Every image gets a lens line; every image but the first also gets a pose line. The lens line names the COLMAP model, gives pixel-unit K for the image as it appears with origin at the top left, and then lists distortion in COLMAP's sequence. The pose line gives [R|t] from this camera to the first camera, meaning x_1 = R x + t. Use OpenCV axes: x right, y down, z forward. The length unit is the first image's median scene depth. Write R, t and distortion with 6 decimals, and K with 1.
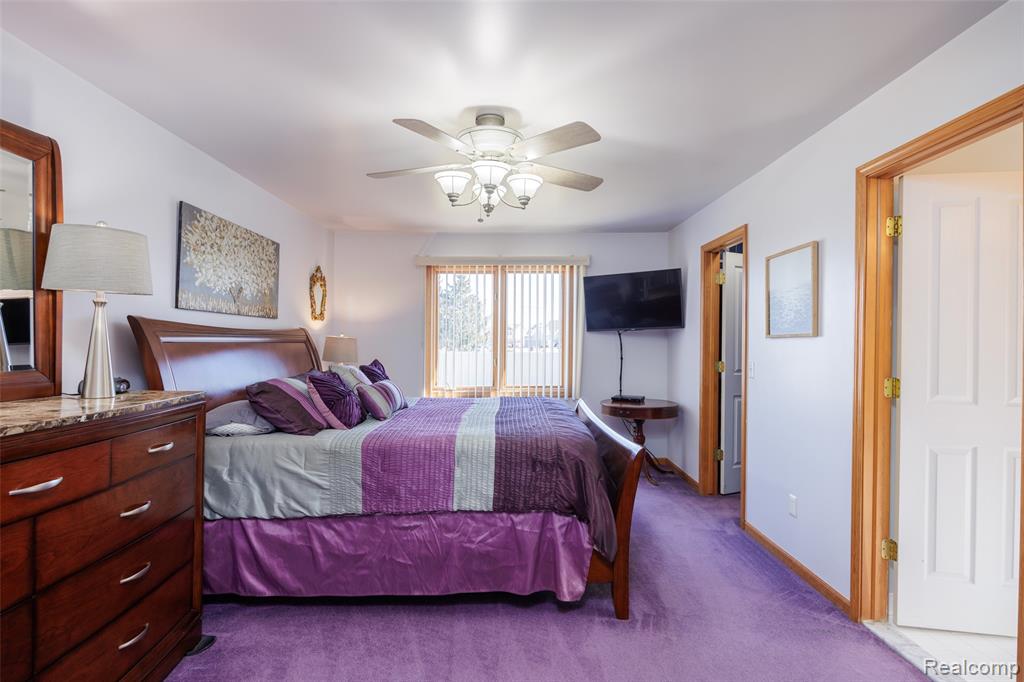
lens RADIAL K [[509.9, 0, 512.9], [0, 509.9, 343.9], [0, 0, 1]] dist [-0.005125, -0.000146]
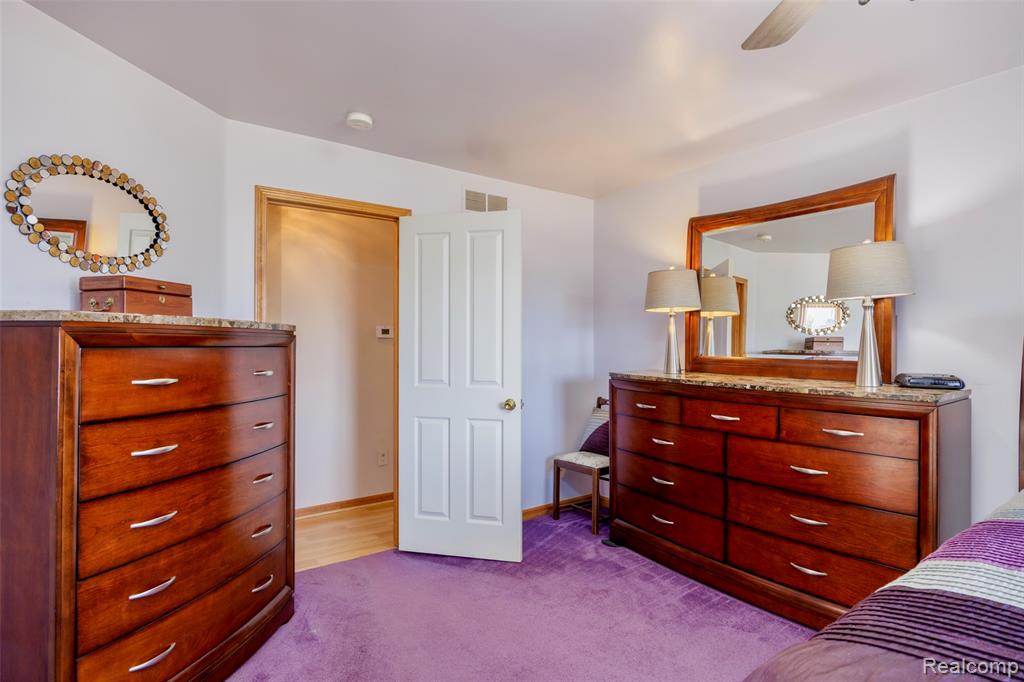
lens RADIAL K [[509.9, 0, 507.9], [0, 509.9, 339.7], [0, 0, 1]] dist [-0.005125, -0.000146]
pose [[-0.822047, -0.001325, -0.569418, 0.713187], [0.001013, 0.999992, -0.003790, 0.003730], [0.569419, -0.003692, -0.822039, 1.937358]]
